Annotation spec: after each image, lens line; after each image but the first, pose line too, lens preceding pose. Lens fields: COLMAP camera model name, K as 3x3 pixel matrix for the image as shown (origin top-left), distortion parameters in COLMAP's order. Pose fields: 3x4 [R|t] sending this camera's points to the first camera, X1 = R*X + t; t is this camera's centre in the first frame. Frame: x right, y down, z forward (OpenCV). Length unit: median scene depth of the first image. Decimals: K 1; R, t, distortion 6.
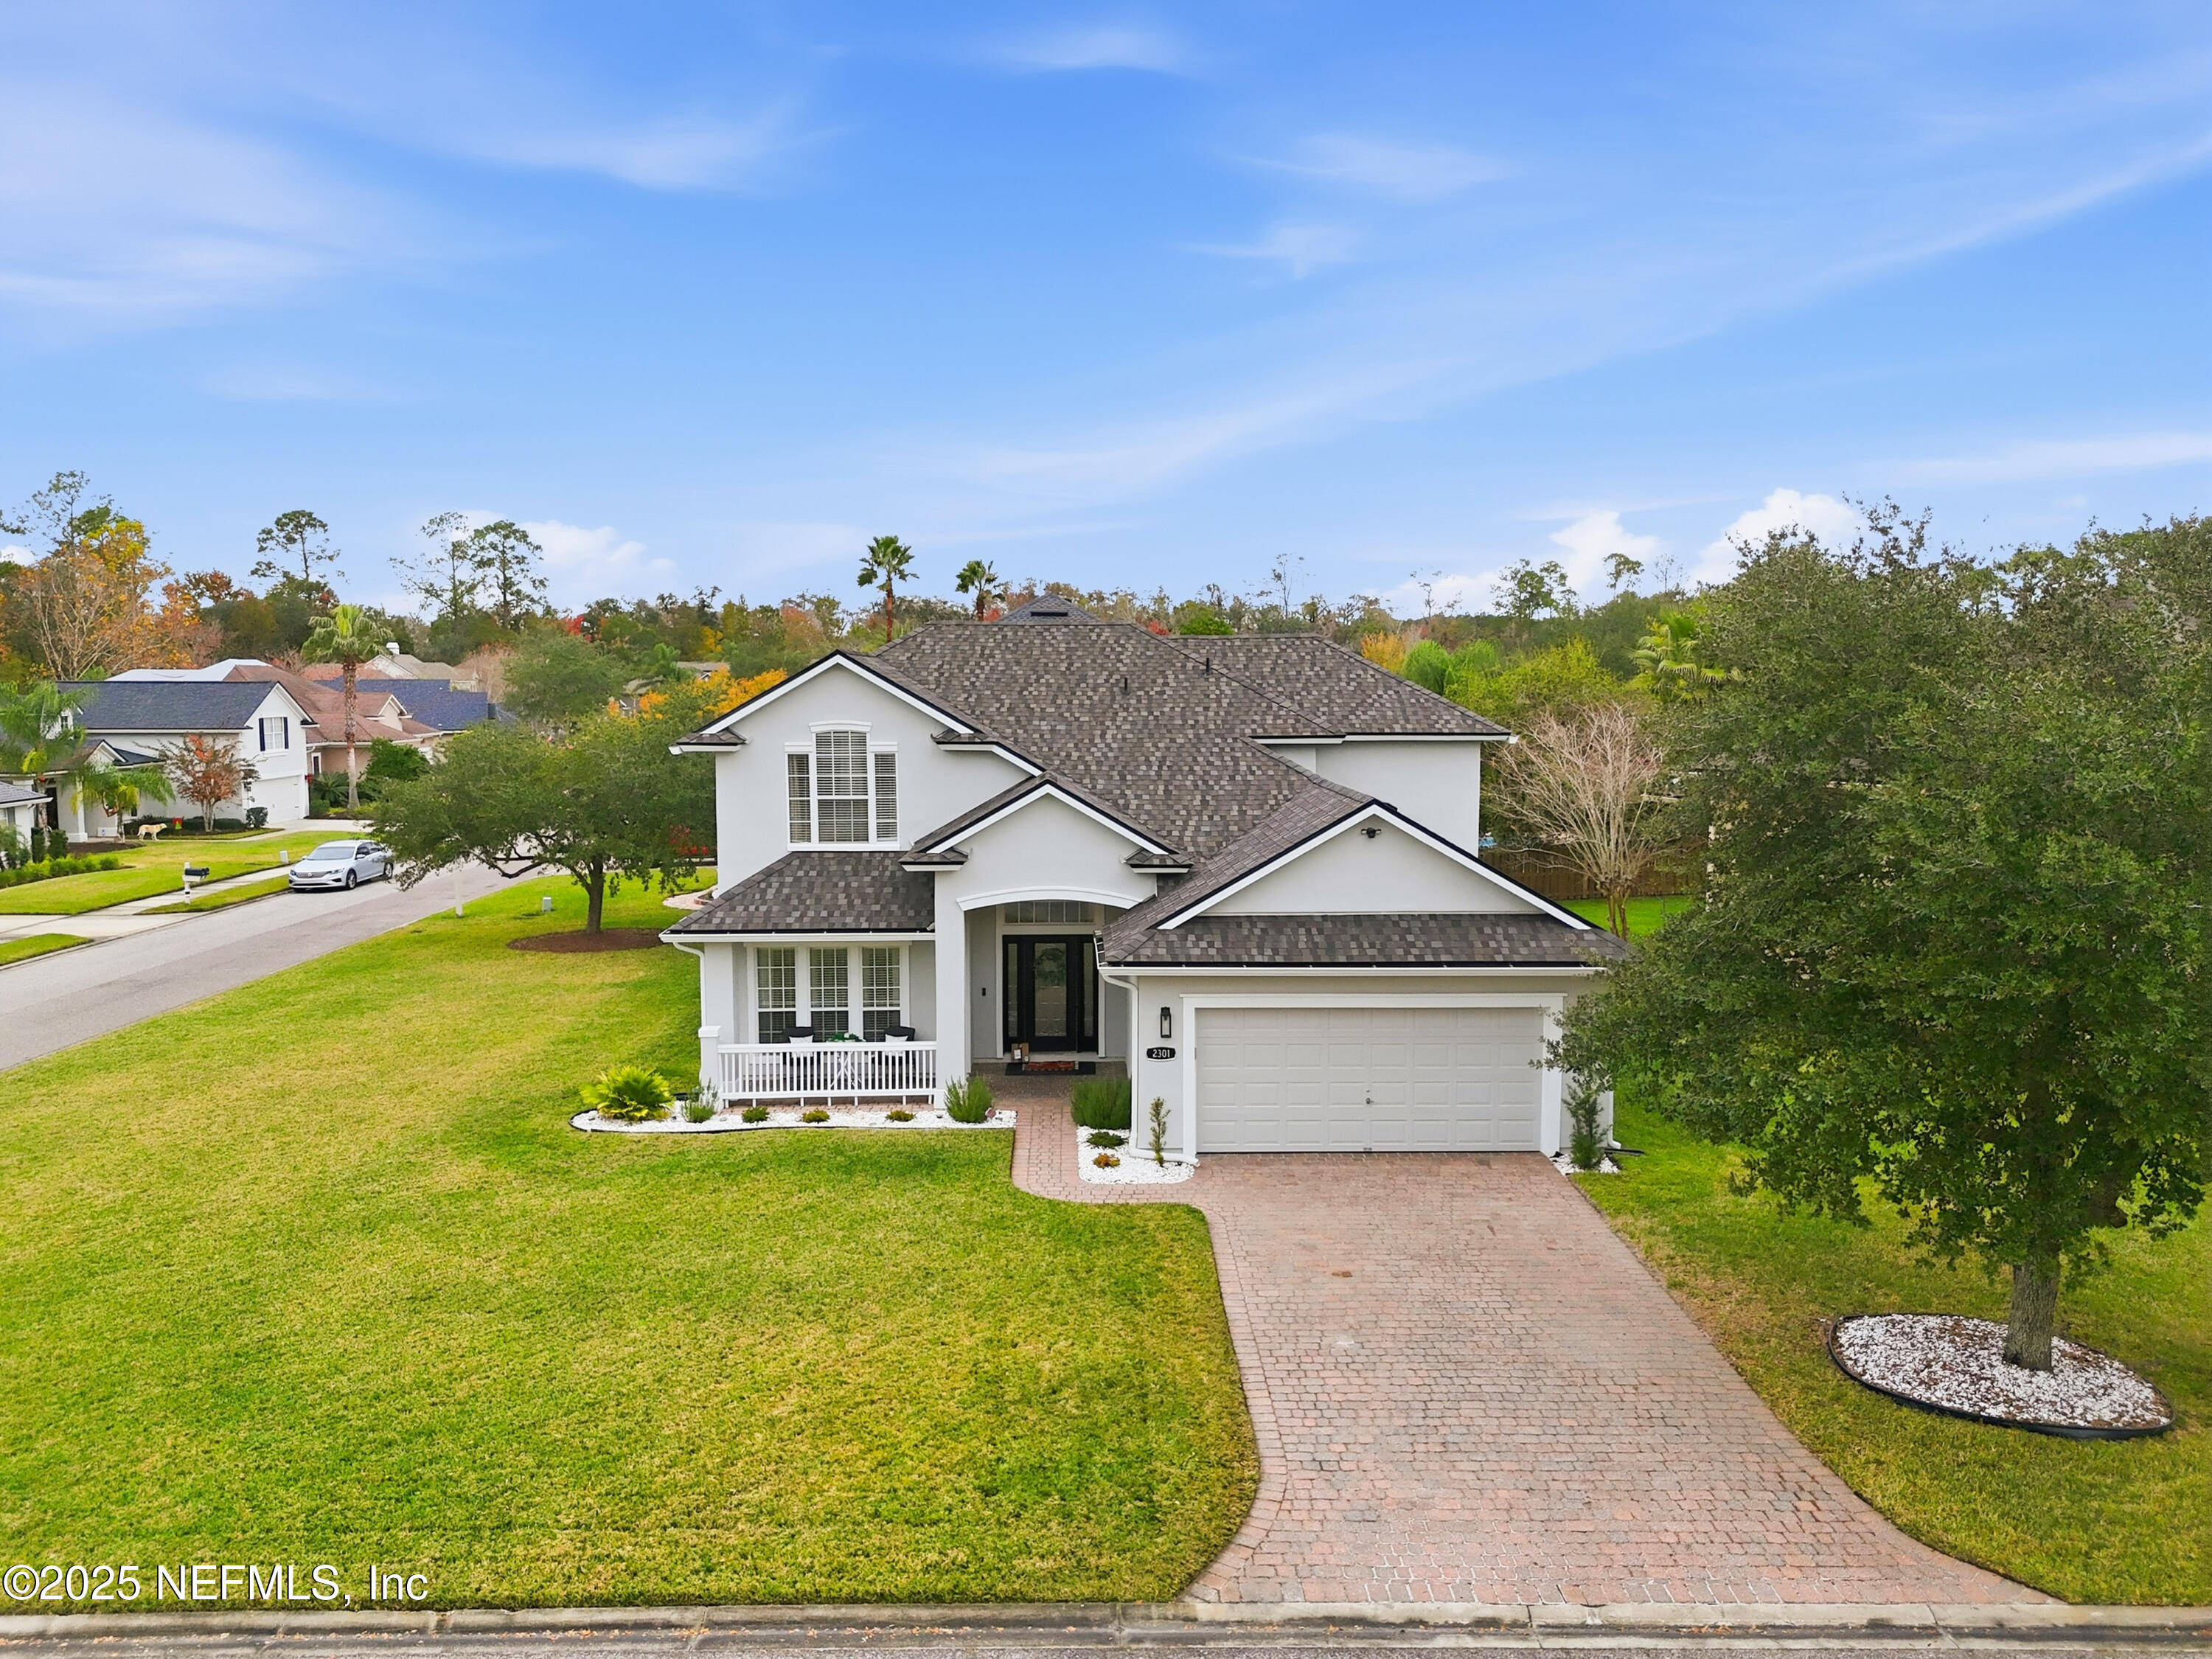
lens RADIAL K [[1611.7, 0, 1096.6], [0, 1611.7, 805.3], [0, 0, 1]] dist [0.063071, -0.048376]
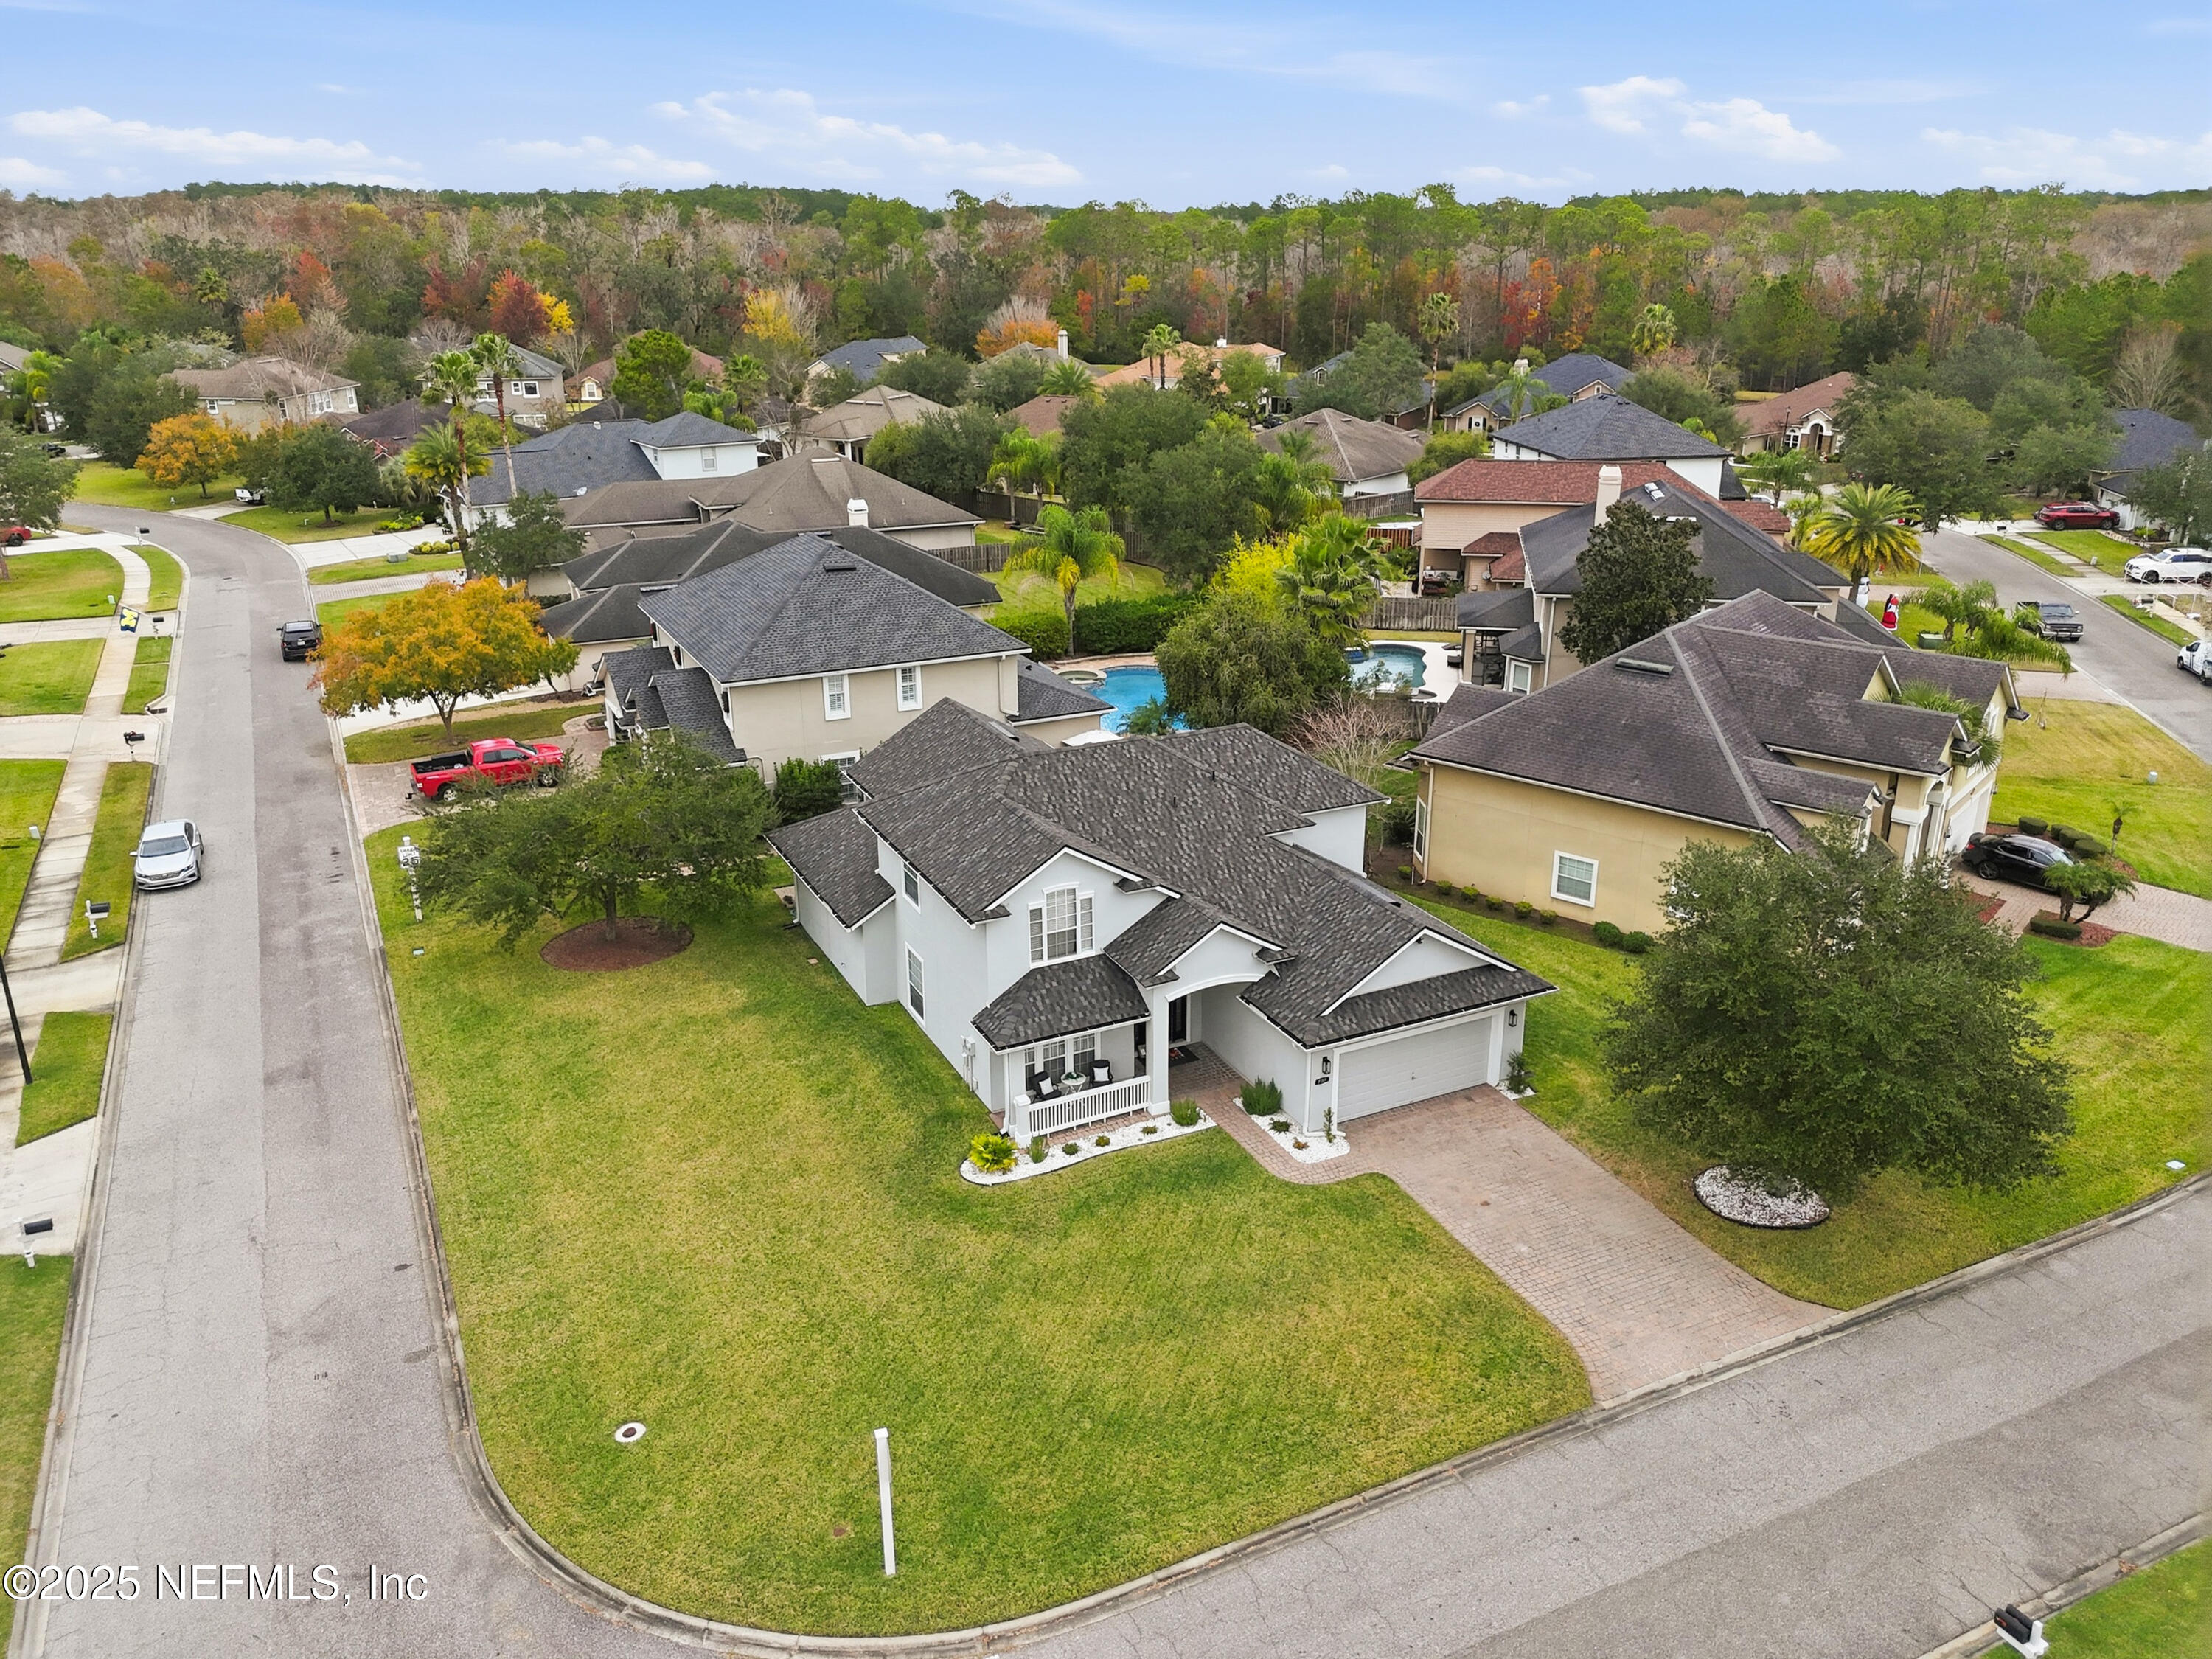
lens RADIAL K [[1611.7, 0, 1095.1], [0, 1611.7, 795.9], [0, 0, 1]] dist [0.063071, -0.048376]
pose [[0.906402, -0.141786, 0.397909, -0.785762], [0.037011, 0.965019, 0.259555, -0.573653], [-0.420791, -0.220534, 0.879943, -0.363709]]
